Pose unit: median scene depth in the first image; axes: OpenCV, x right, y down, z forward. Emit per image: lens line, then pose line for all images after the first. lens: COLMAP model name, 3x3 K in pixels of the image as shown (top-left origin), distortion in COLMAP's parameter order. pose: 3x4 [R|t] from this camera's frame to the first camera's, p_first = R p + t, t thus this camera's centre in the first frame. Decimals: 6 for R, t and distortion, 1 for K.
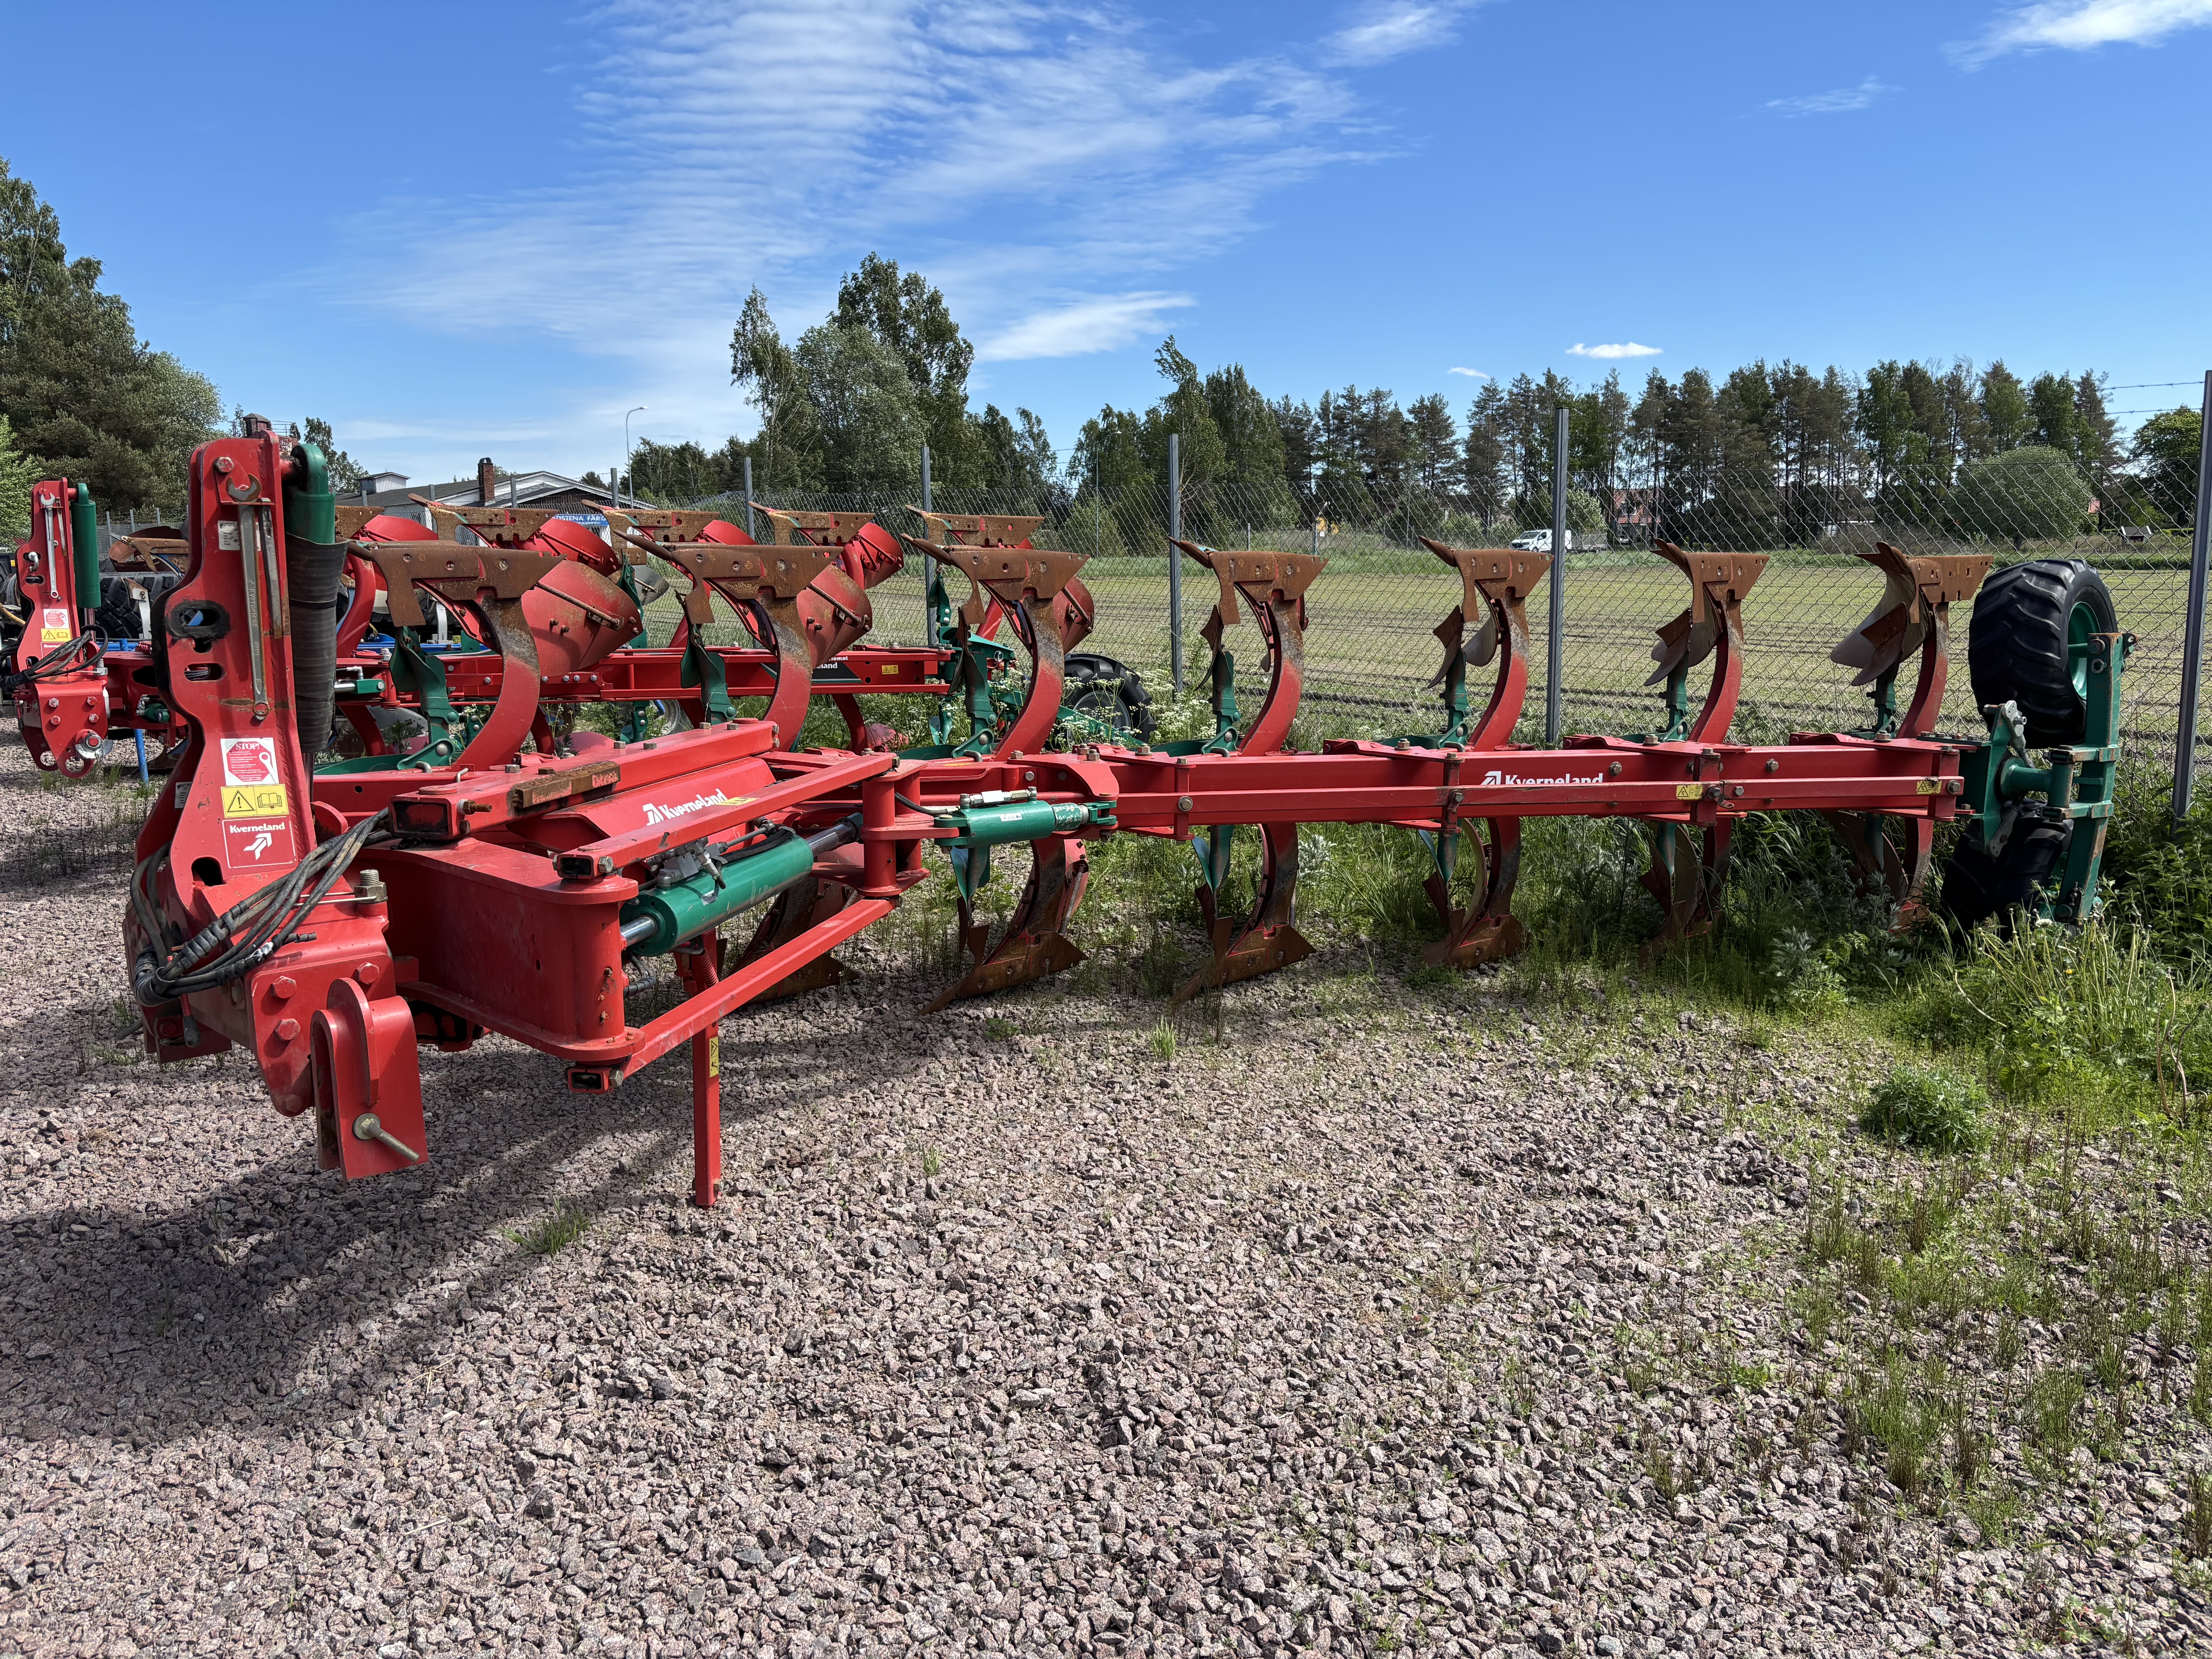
lens RADIAL K [[1665.2, 0, 1124.9], [0, 1665.2, 829.6], [0, 0, 1]] dist [0.067086, -0.081582]
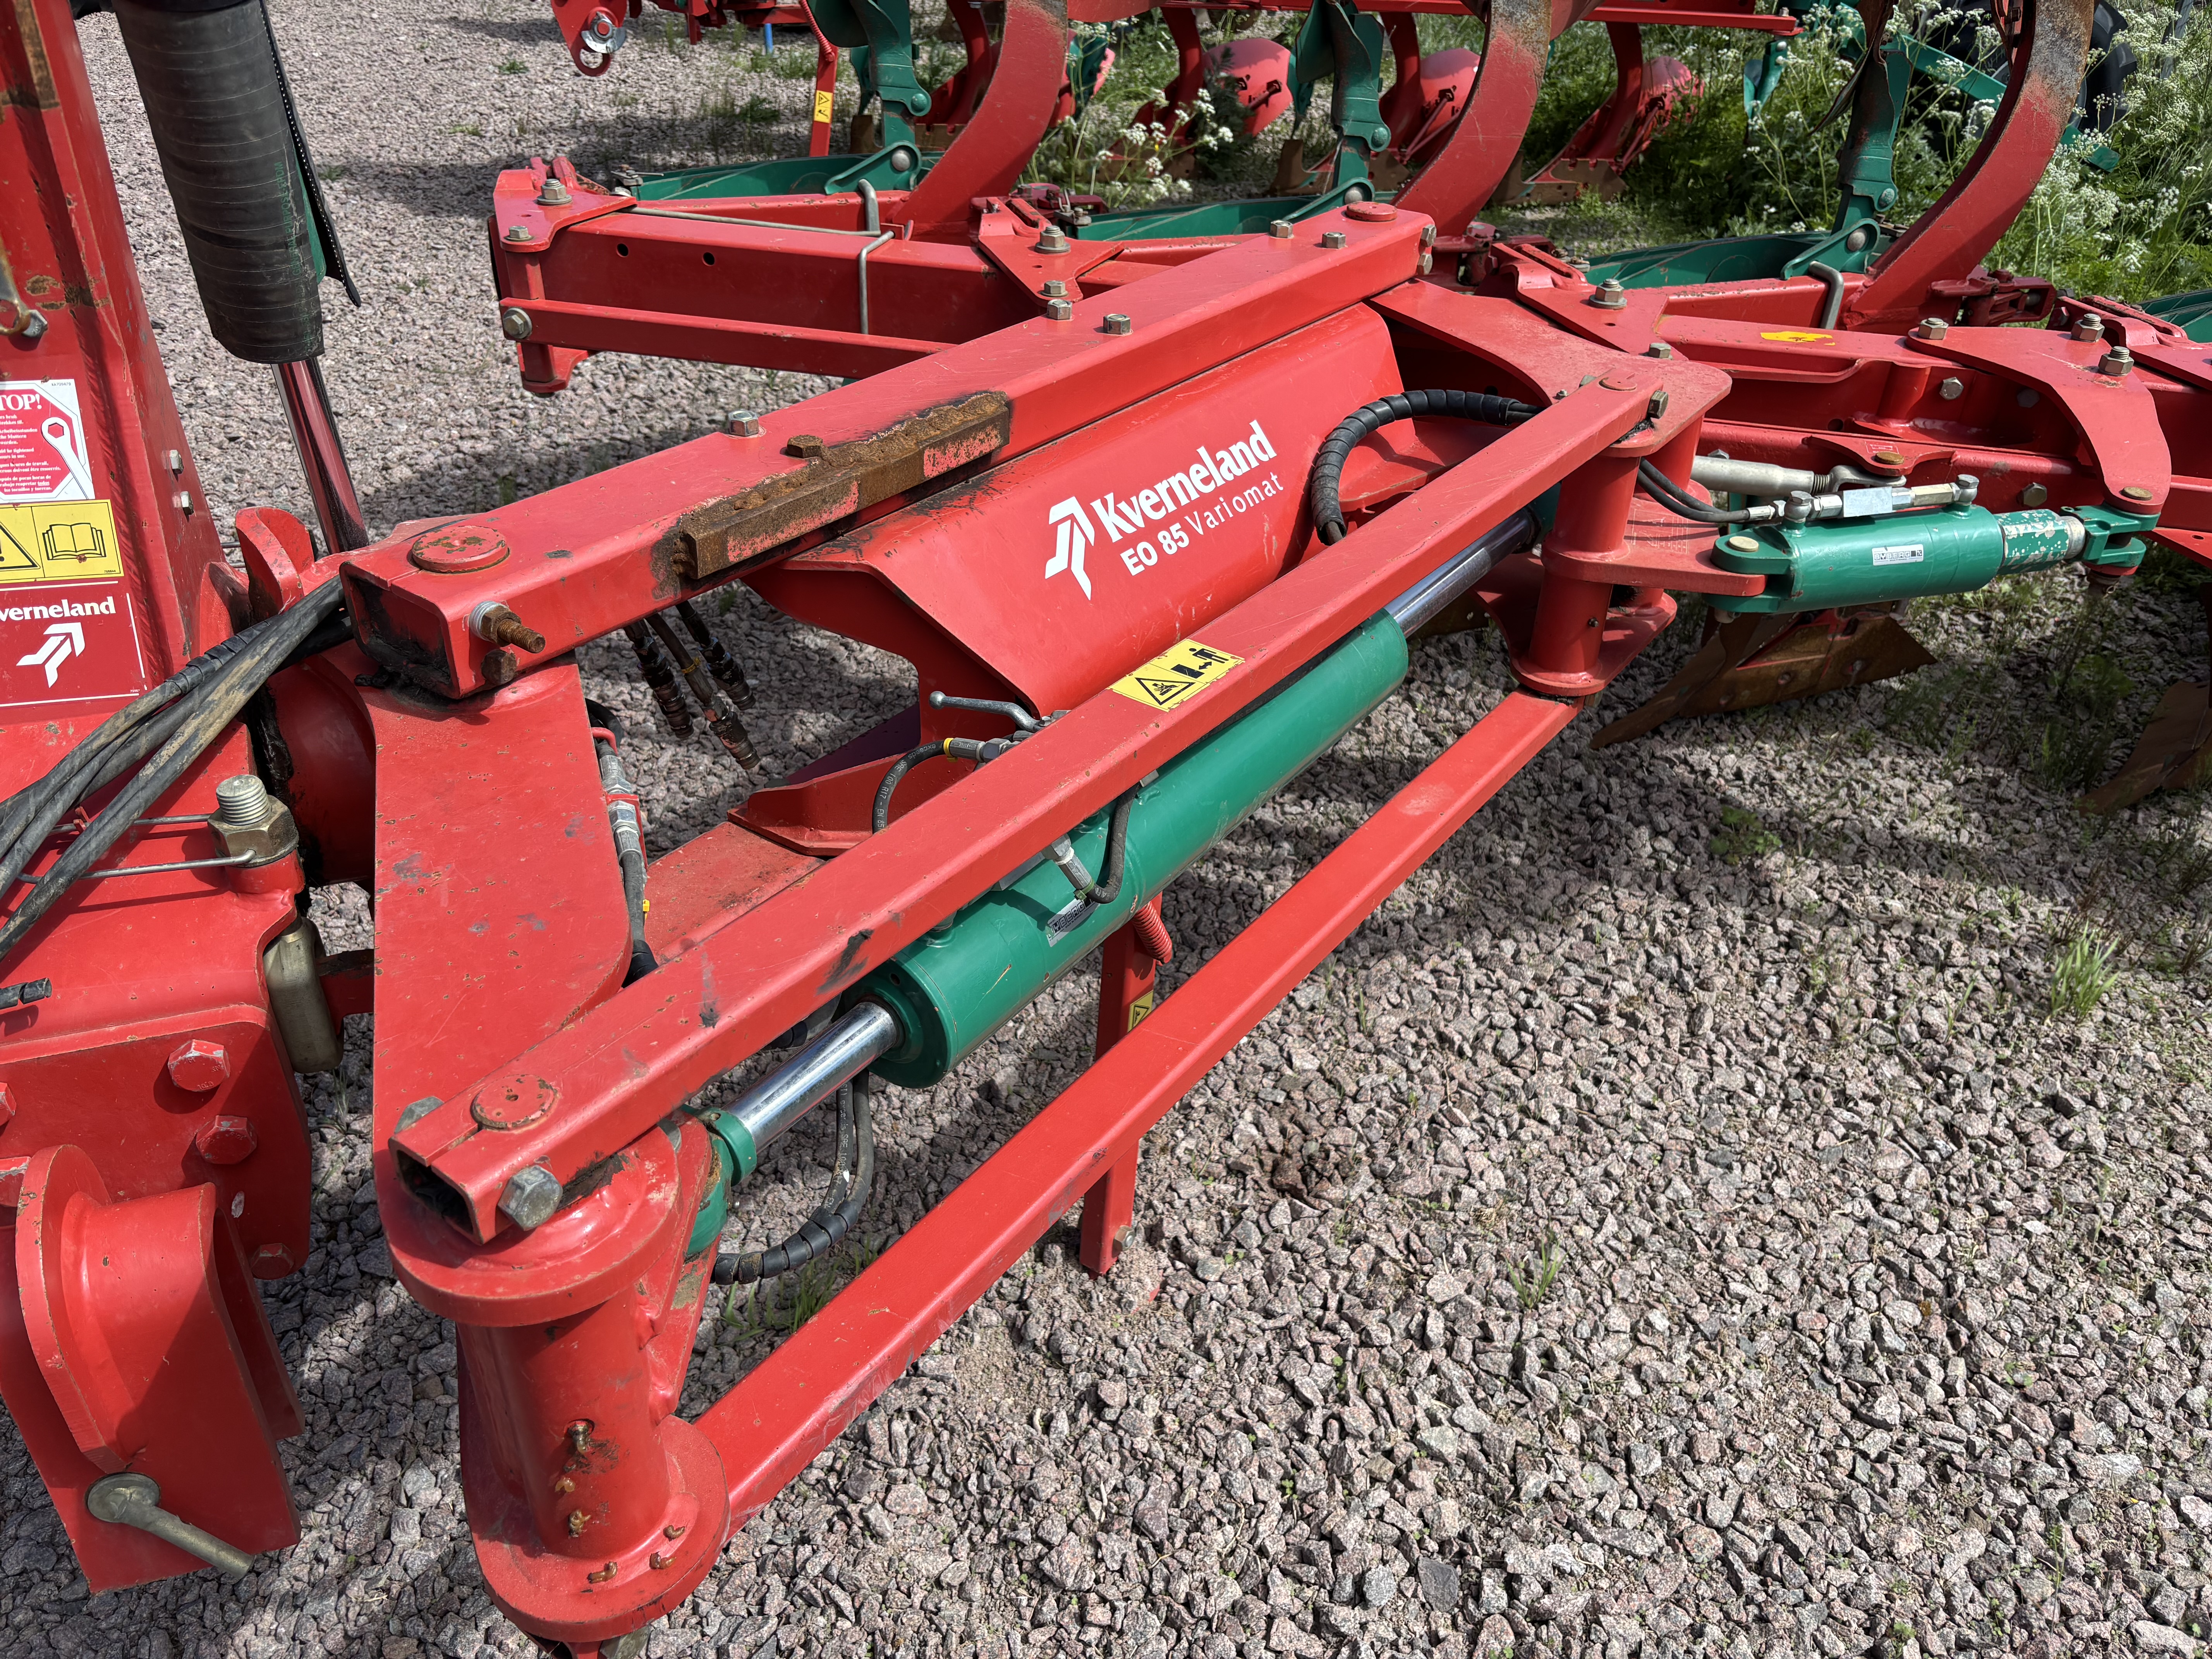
lens RADIAL K [[1665.2, 0, 1124.9], [0, 1665.2, 829.6], [0, 0, 1]] dist [0.067086, -0.081582]
pose [[0.906120, 0.257655, -0.335501, -0.087796], [-0.100253, 0.901309, 0.421415, -0.111336], [0.410970, -0.348217, 0.842525, 0.535625]]
